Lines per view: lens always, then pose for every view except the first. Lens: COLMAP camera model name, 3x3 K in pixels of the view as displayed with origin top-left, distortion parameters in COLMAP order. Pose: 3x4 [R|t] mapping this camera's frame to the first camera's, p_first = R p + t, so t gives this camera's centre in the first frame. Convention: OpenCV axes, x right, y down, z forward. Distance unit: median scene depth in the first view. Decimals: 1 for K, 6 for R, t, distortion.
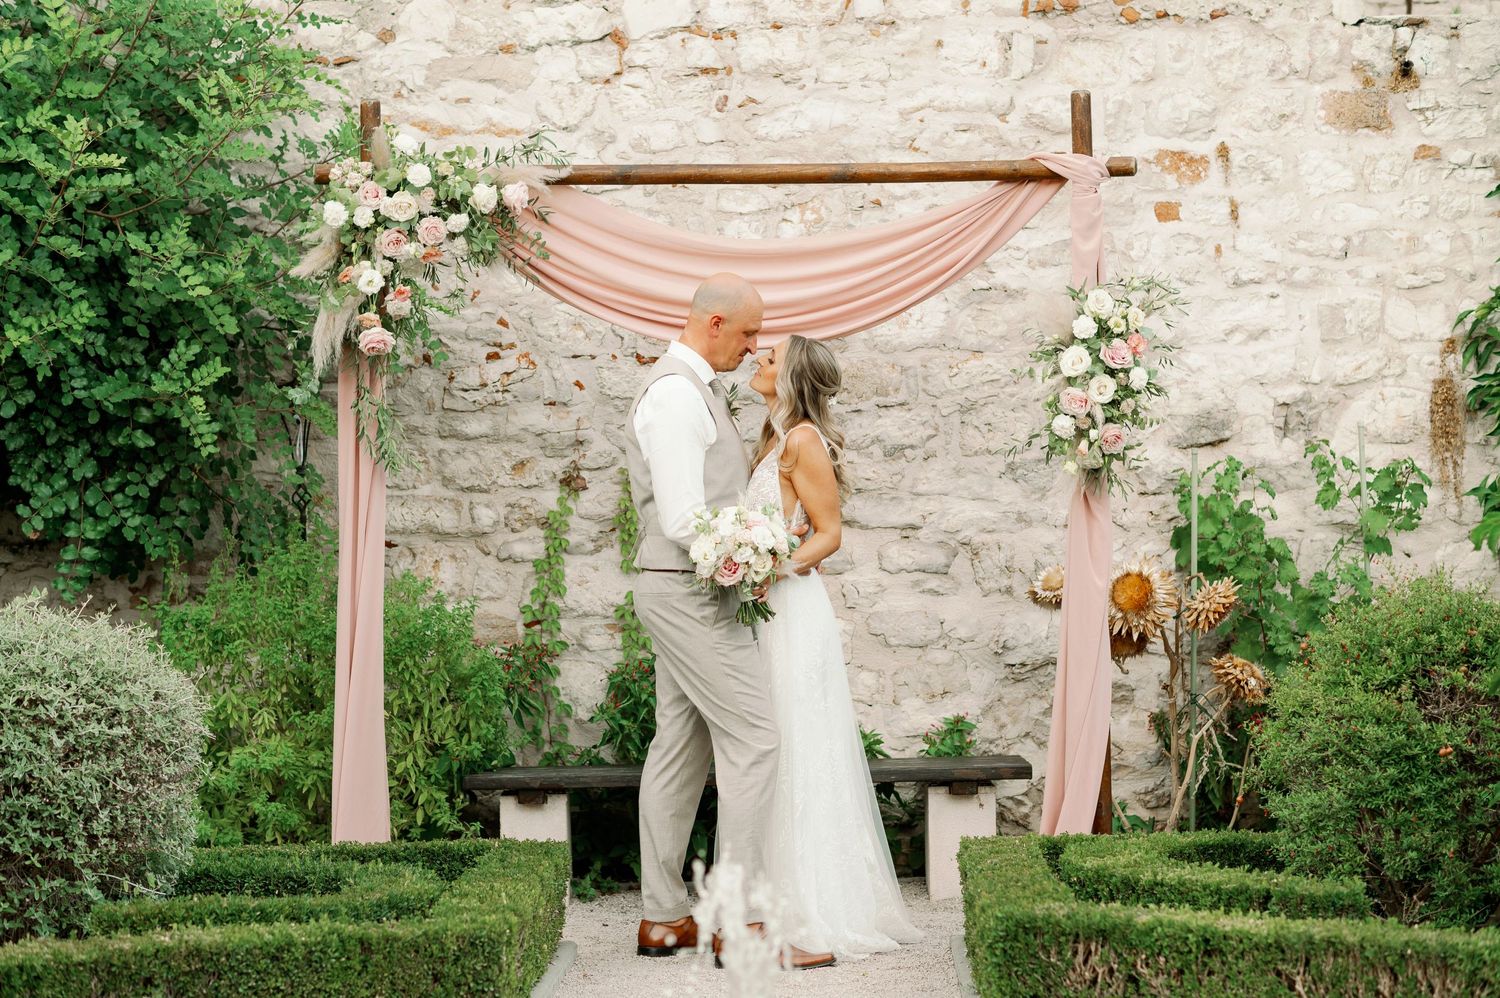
lens RADIAL K [[3449.1, 0, 787.6], [0, 3449.1, 502.0], [0, 0, 1]] dist [0.033523, -0.148758]
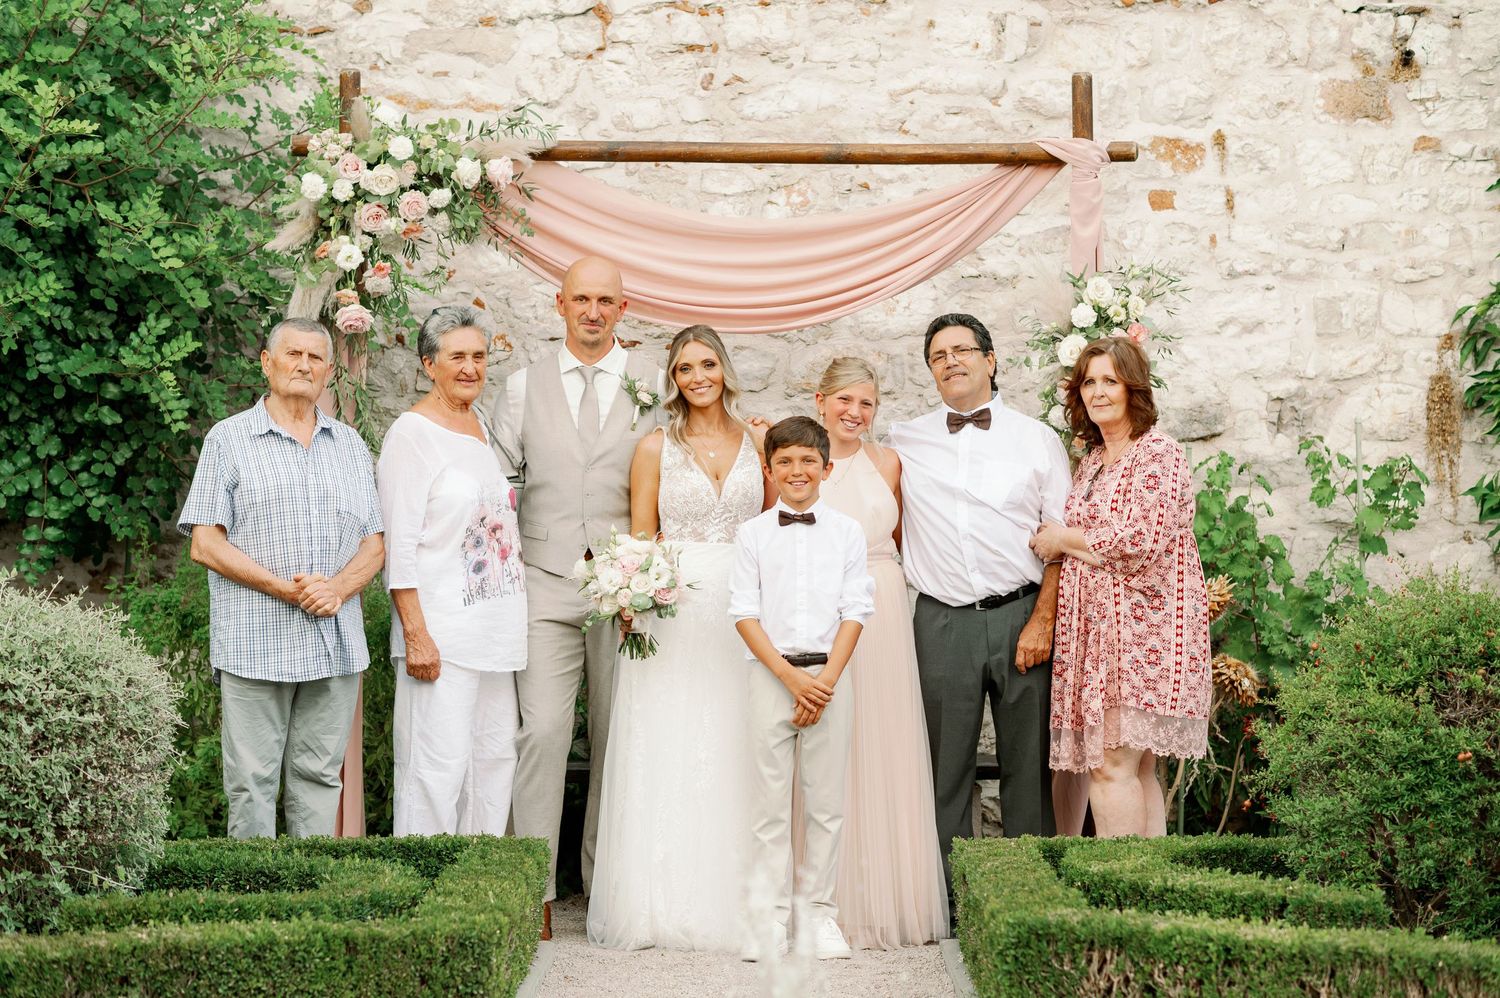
lens RADIAL K [[3449.1, 0, 787.6], [0, 3449.1, 502.0], [0, 0, 1]] dist [0.033523, -0.148758]
pose [[0.999679, 0.014120, 0.021043, -0.016194], [-0.014142, 0.999900, 0.000921, 0.002031], [-0.021027, -0.001218, 0.999778, 0.027791]]
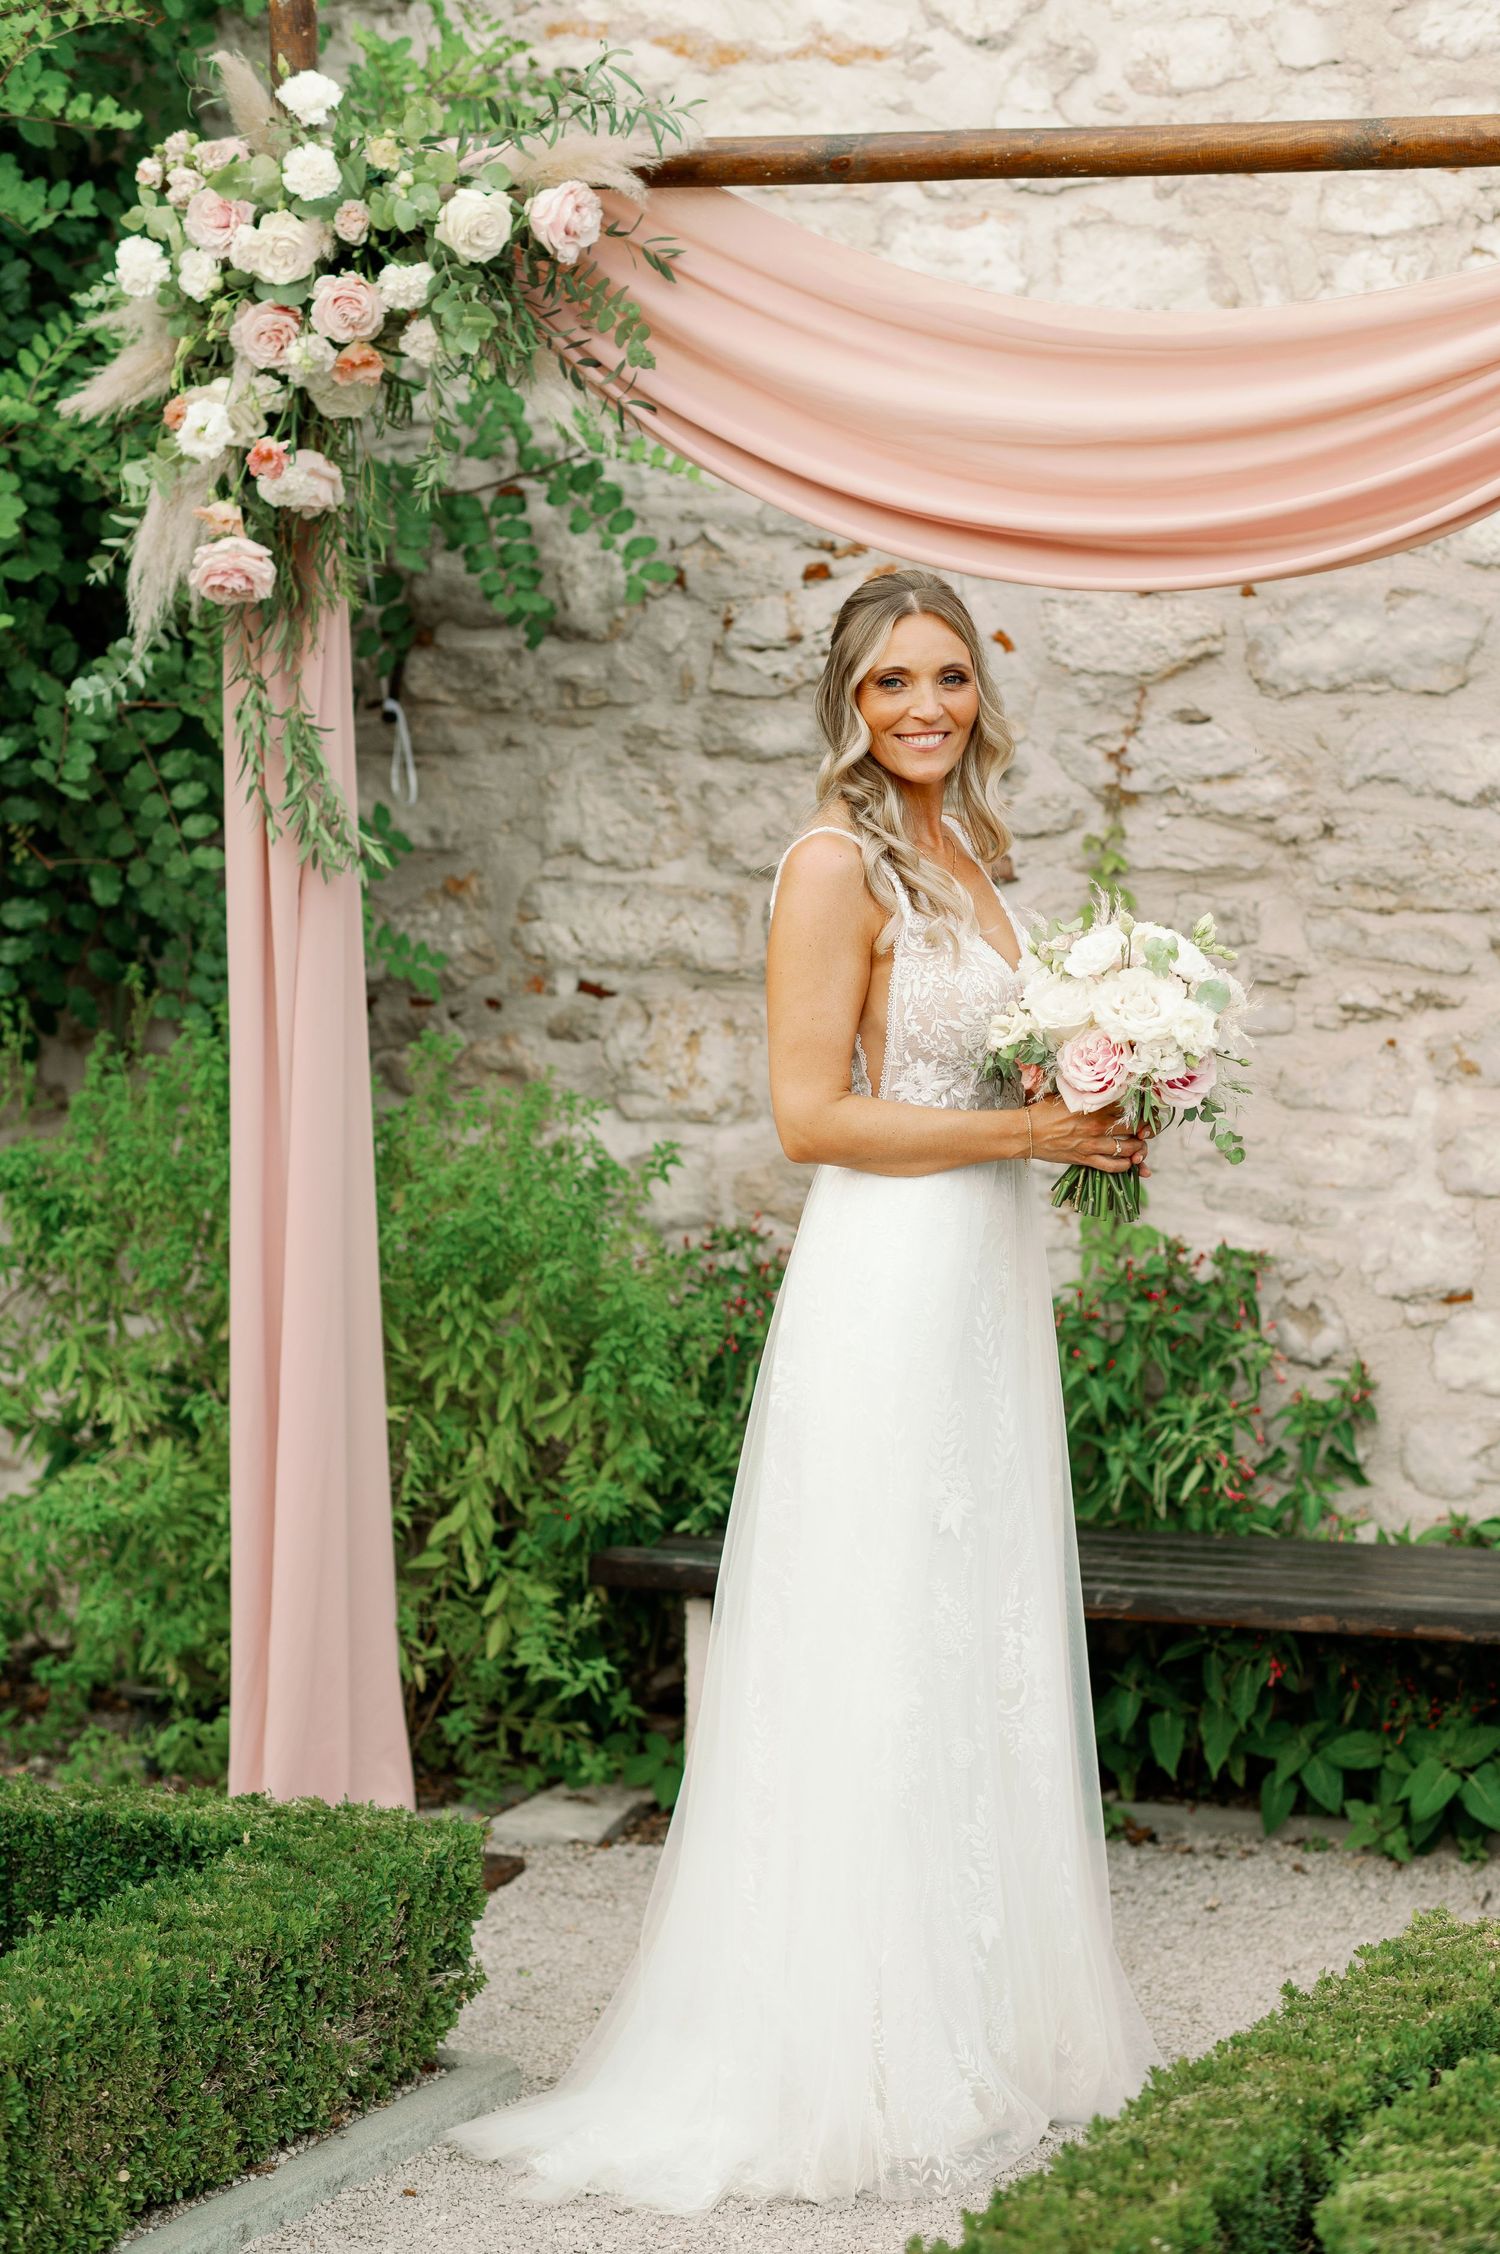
lens RADIAL K [[5279.1, 0, 850.7], [0, 5279.1, 1117.6], [0, 0, 1]] dist [-0.000457, 0.396038]
pose [[0.925107, 0.049201, -0.376505, 0.186045], [-0.013084, 0.995111, 0.097893, -0.041475], [0.379480, -0.085635, 0.921228, 0.399485]]
